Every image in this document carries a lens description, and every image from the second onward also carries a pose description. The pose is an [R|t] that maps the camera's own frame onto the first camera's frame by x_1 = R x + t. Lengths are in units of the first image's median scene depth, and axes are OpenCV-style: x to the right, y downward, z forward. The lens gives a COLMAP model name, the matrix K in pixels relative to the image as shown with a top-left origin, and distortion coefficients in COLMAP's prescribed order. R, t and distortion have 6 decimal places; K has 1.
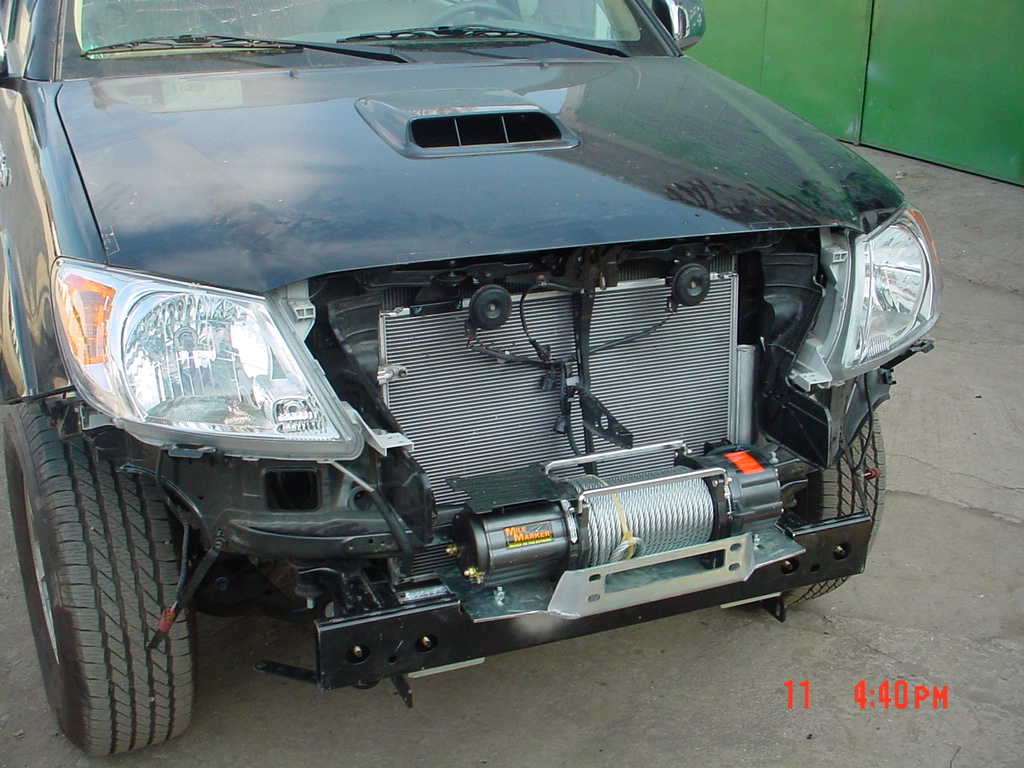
lens RADIAL K [[1299.3, 0, 512.0], [0, 1299.3, 384.0], [0, 0, 1]] dist [-0.251080, 0.393246]
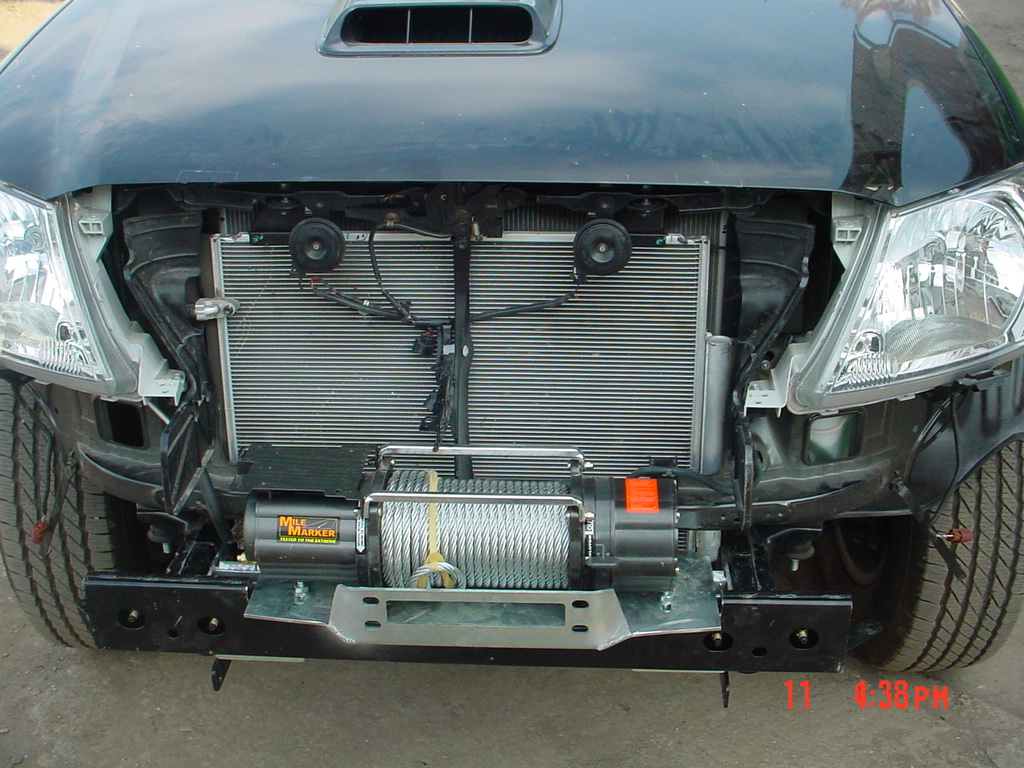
lens RADIAL K [[1299.3, 0, 512.0], [0, 1299.3, 384.0], [0, 0, 1]] dist [-0.251080, 0.393246]
pose [[0.897911, 0.169809, -0.406104, 0.416112], [-0.135463, 0.984419, 0.112111, -0.077374], [0.418814, -0.045654, 0.906923, 0.305591]]
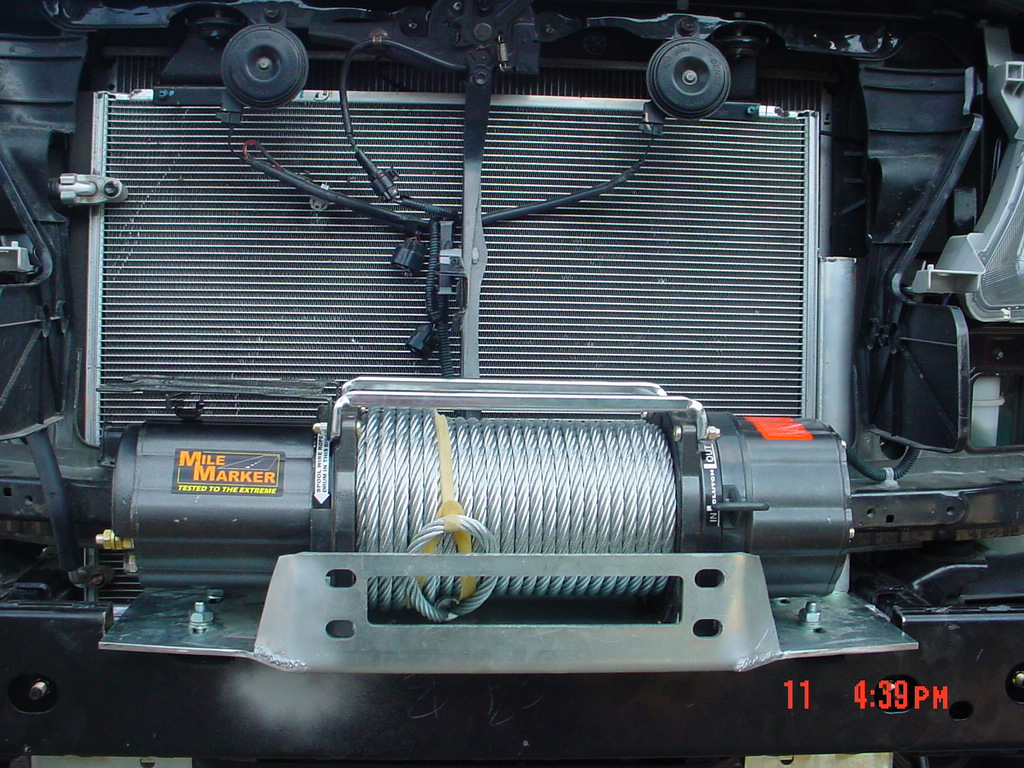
lens RADIAL K [[1299.3, 0, 512.0], [0, 1299.3, 384.0], [0, 0, 1]] dist [-0.251080, 0.393246]
pose [[0.949488, 0.040759, -0.311144, 0.239777], [-0.123812, 0.959748, -0.252099, 0.179417], [0.288345, 0.277889, 0.916316, 0.560668]]
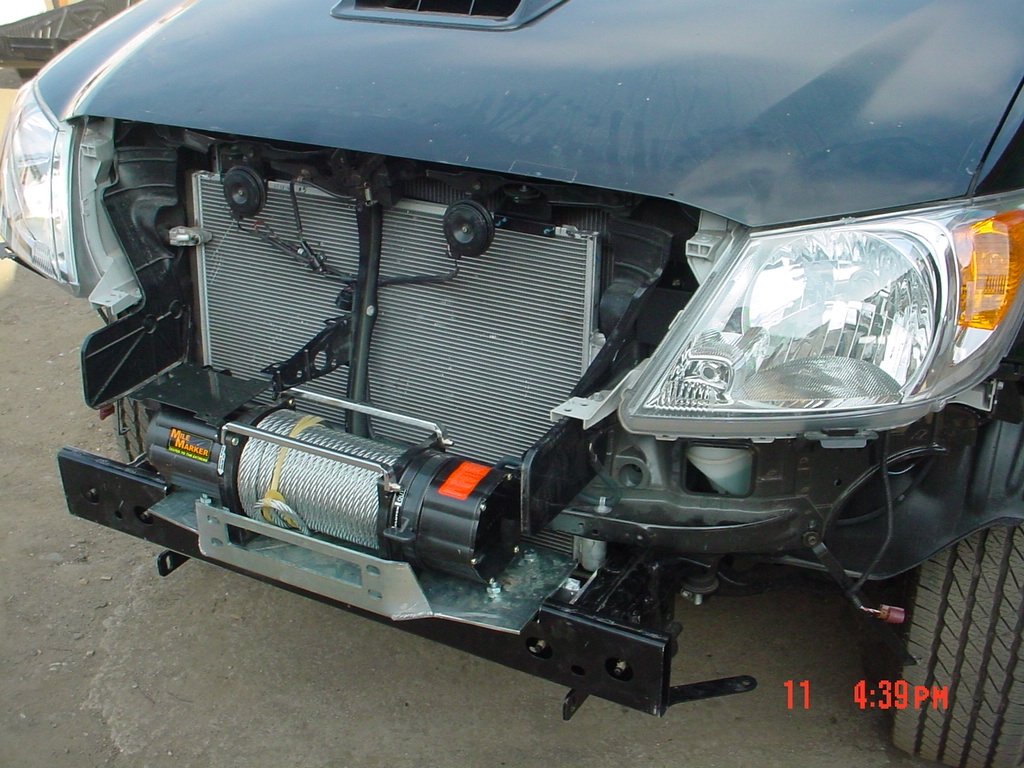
lens RADIAL K [[1299.3, 0, 512.0], [0, 1299.3, 384.0], [0, 0, 1]] dist [-0.251080, 0.393246]
pose [[0.623602, 0.330978, -0.708219, 0.724185], [-0.250508, 0.942781, 0.220021, -0.165435], [0.740518, 0.040209, 0.670833, 0.535603]]
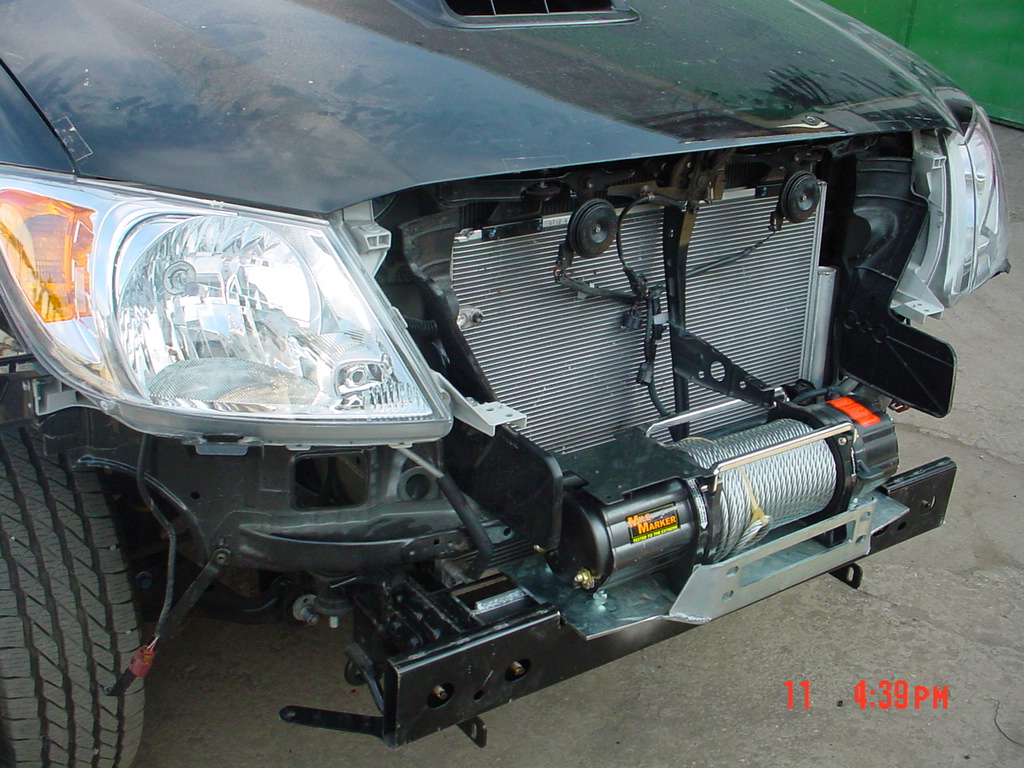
lens RADIAL K [[1299.3, 0, 512.0], [0, 1299.3, 384.0], [0, 0, 1]] dist [-0.251080, 0.393246]
pose [[0.972919, -0.038235, 0.227961, -0.229202], [0.018555, 0.995960, 0.087859, -0.034405], [-0.230399, -0.081250, 0.969698, 0.259586]]
